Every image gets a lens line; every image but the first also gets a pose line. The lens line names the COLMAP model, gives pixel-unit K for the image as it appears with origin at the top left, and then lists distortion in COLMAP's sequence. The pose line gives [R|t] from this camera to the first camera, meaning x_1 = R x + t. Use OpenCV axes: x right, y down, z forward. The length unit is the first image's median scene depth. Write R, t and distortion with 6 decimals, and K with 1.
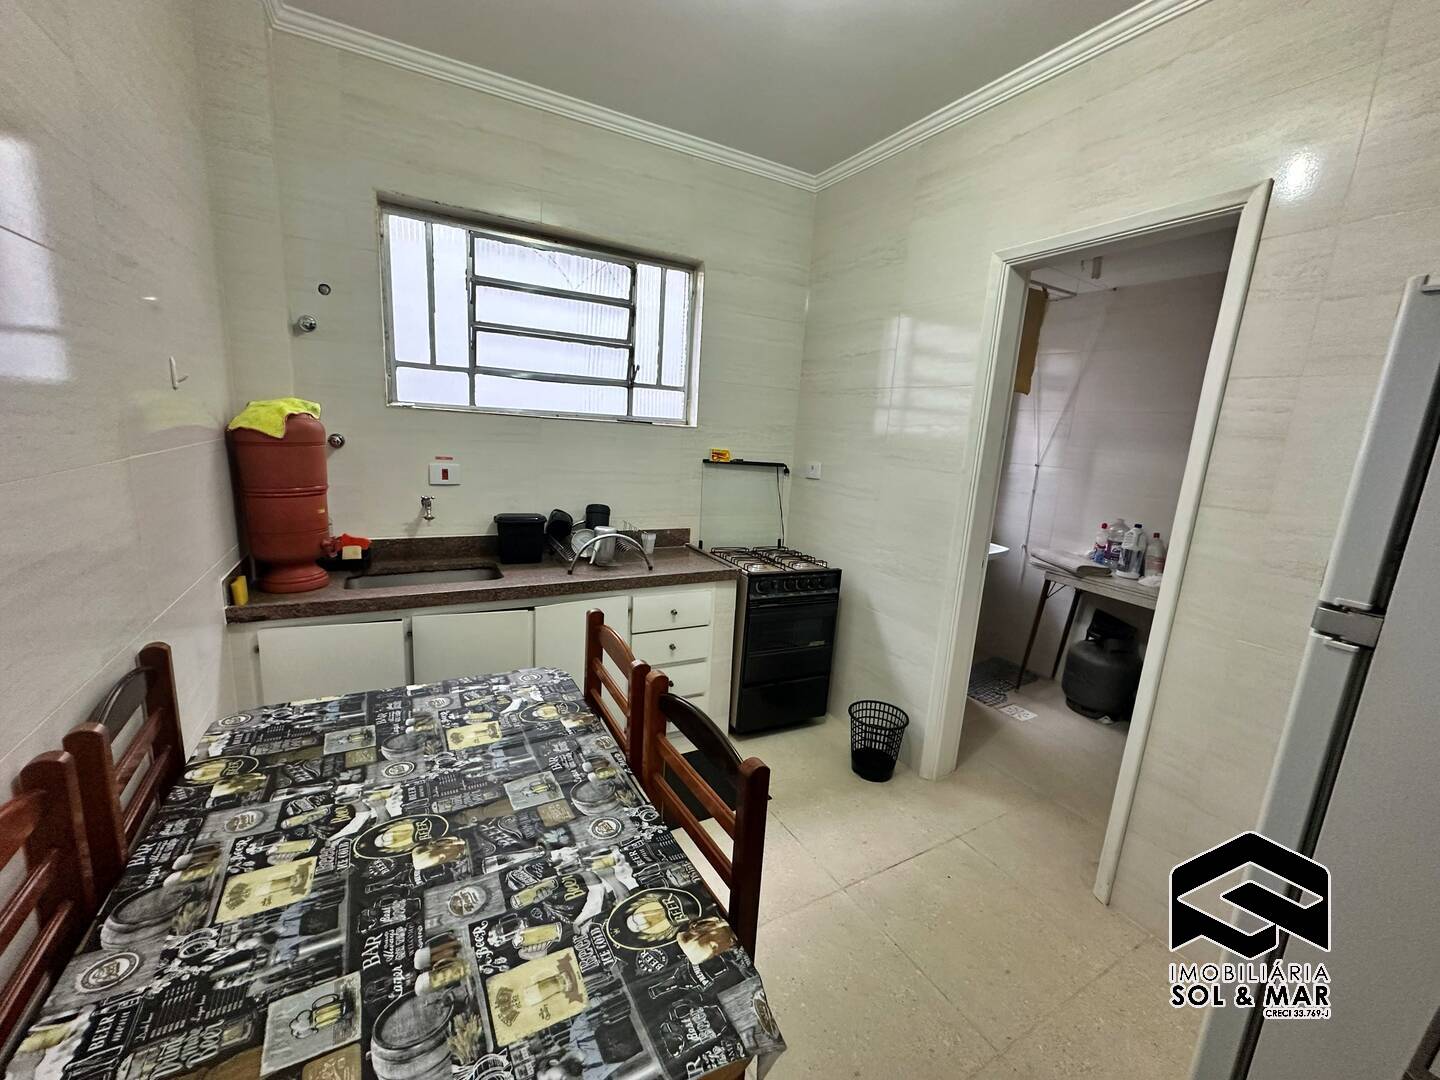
lens RADIAL K [[573.4, 0, 721.0], [0, 573.4, 541.1], [0, 0, 1]] dist [-0.001258, -0.000082]
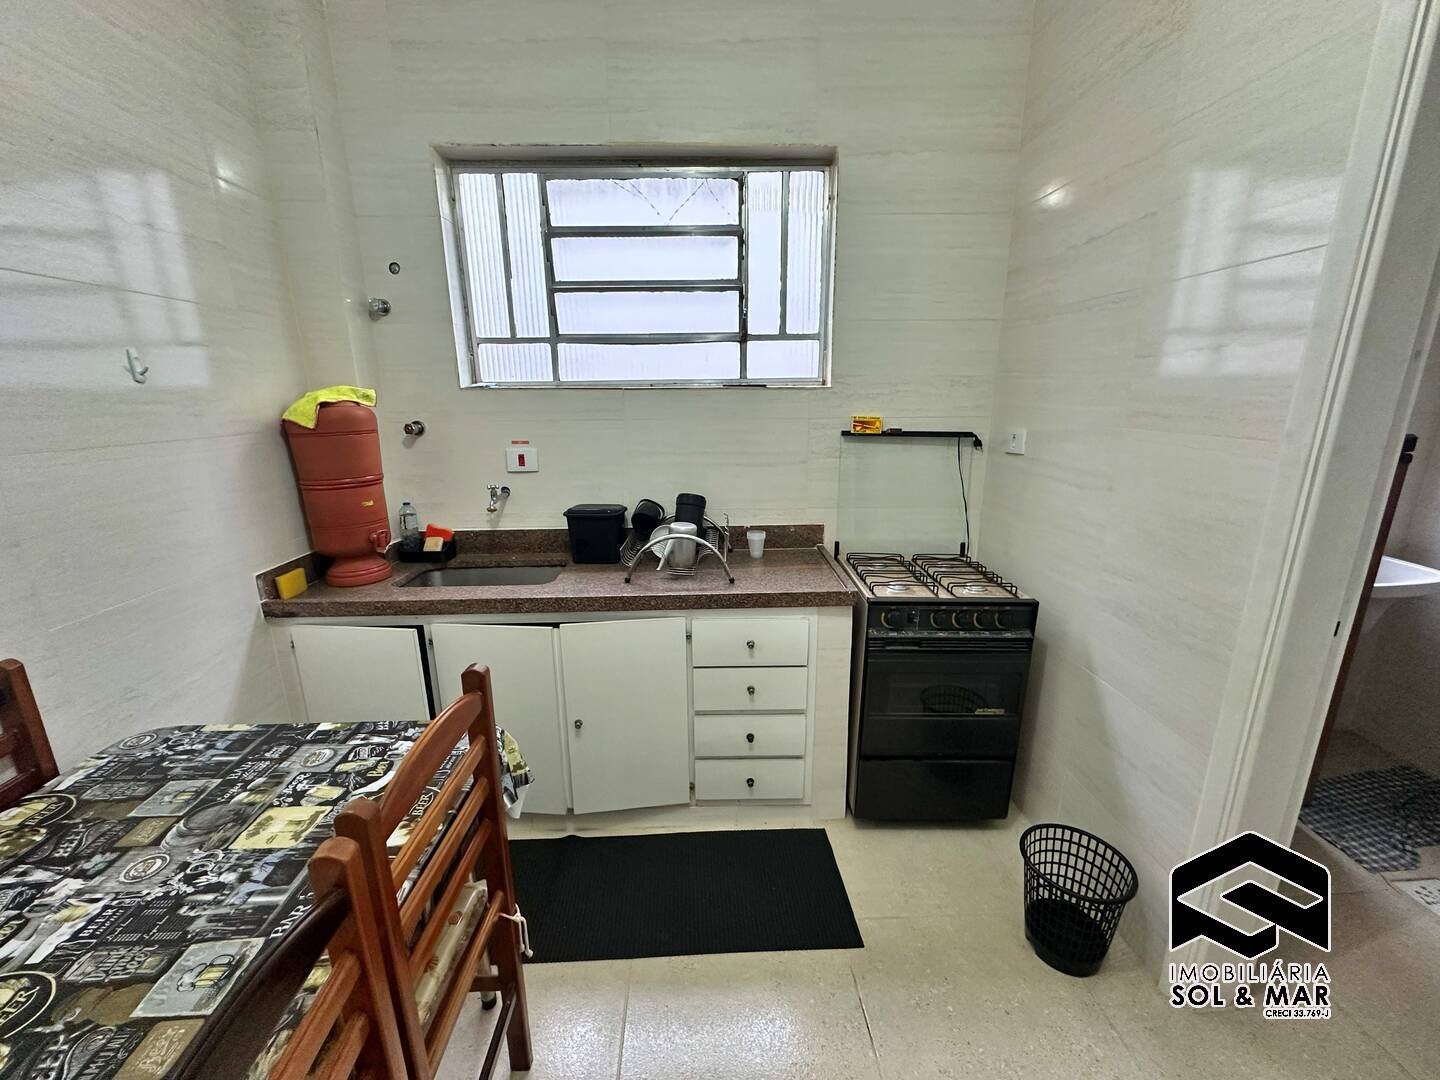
lens RADIAL K [[573.4, 0, 721.0], [0, 573.4, 541.1], [0, 0, 1]] dist [-0.001258, -0.000082]
pose [[0.888712, 0.046076, -0.456145, 0.198312], [-0.026531, 0.998438, 0.049164, -0.039740], [0.457698, -0.031590, 0.888546, 0.318501]]
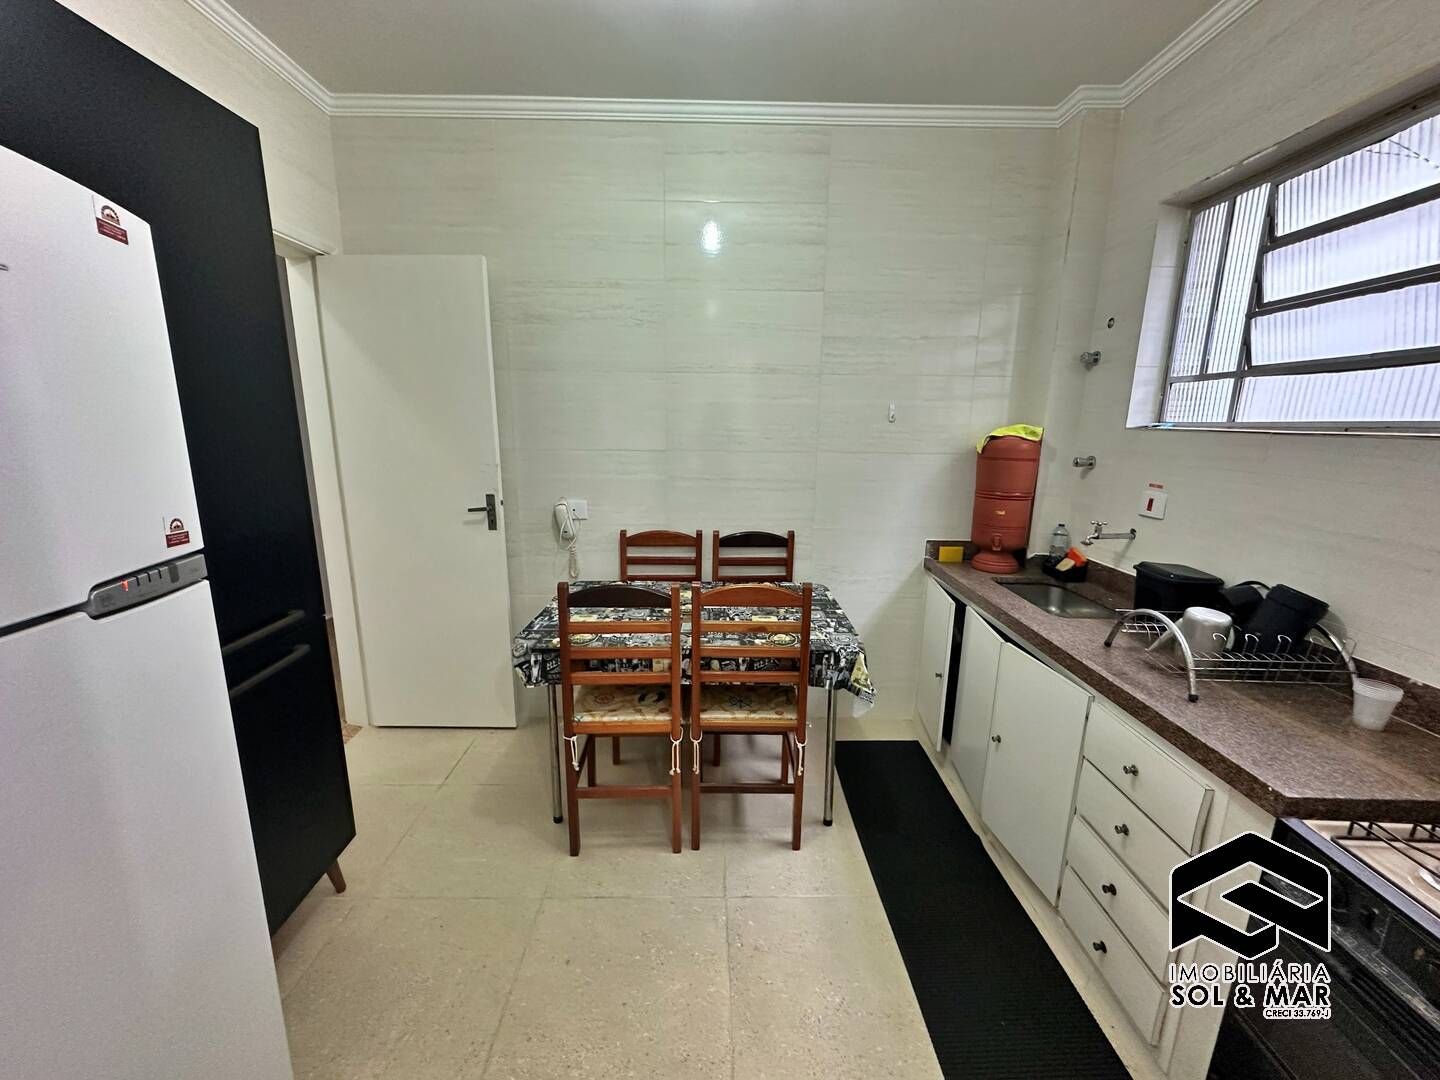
lens RADIAL K [[573.4, 0, 721.0], [0, 573.4, 541.1], [0, 0, 1]] dist [-0.001258, -0.000082]
pose [[-0.474972, 0.111936, -0.872852, 0.526825], [-0.215885, 0.946745, 0.238889, -0.122196], [0.853109, 0.301902, -0.425512, 0.781537]]
